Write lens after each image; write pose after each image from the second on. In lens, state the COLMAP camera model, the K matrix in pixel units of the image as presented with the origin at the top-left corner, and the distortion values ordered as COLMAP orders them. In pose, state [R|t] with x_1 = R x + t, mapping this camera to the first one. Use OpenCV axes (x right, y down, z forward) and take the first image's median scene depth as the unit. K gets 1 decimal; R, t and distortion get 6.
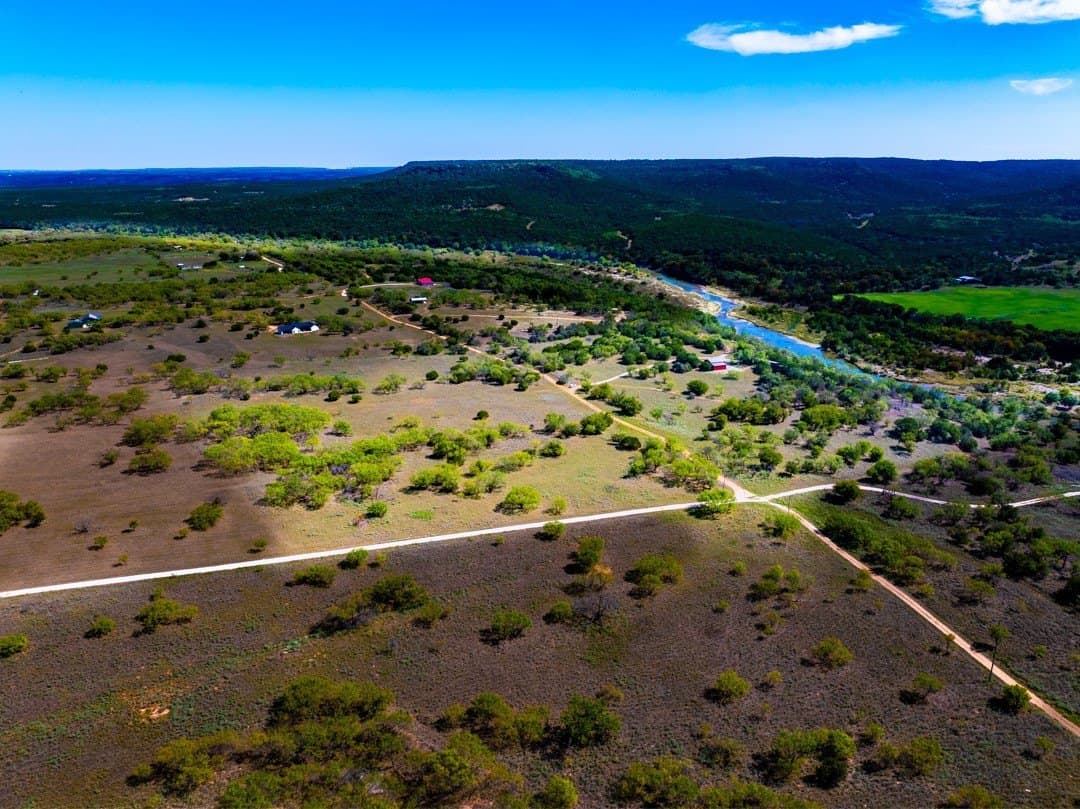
lens RADIAL K [[755.8, 0, 540.0], [0, 755.8, 404.5], [0, 0, 1]] dist [-0.043170, -0.001923]
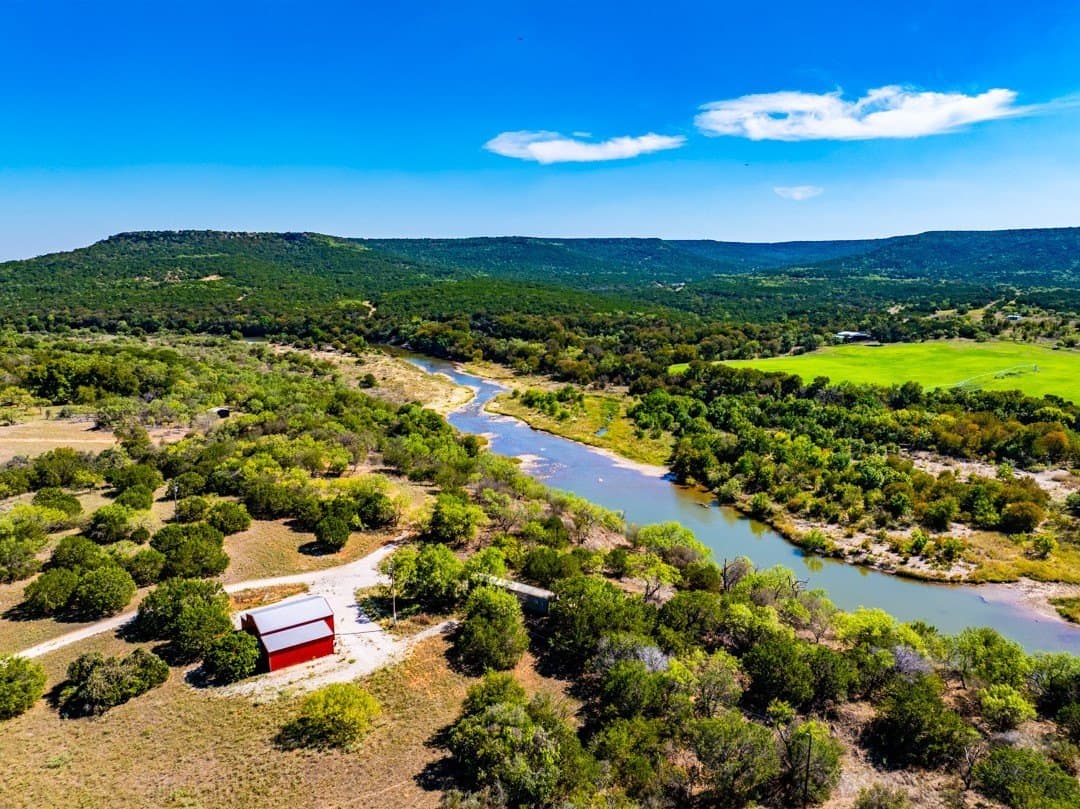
lens RADIAL K [[755.8, 0, 540.0], [0, 755.8, 404.5], [0, 0, 1]] dist [-0.043170, -0.001923]
pose [[0.971611, -0.048941, 0.231466, 0.149755], [0.077621, 0.990157, -0.116466, -0.052136], [-0.223488, 0.131126, 0.965846, 0.436526]]
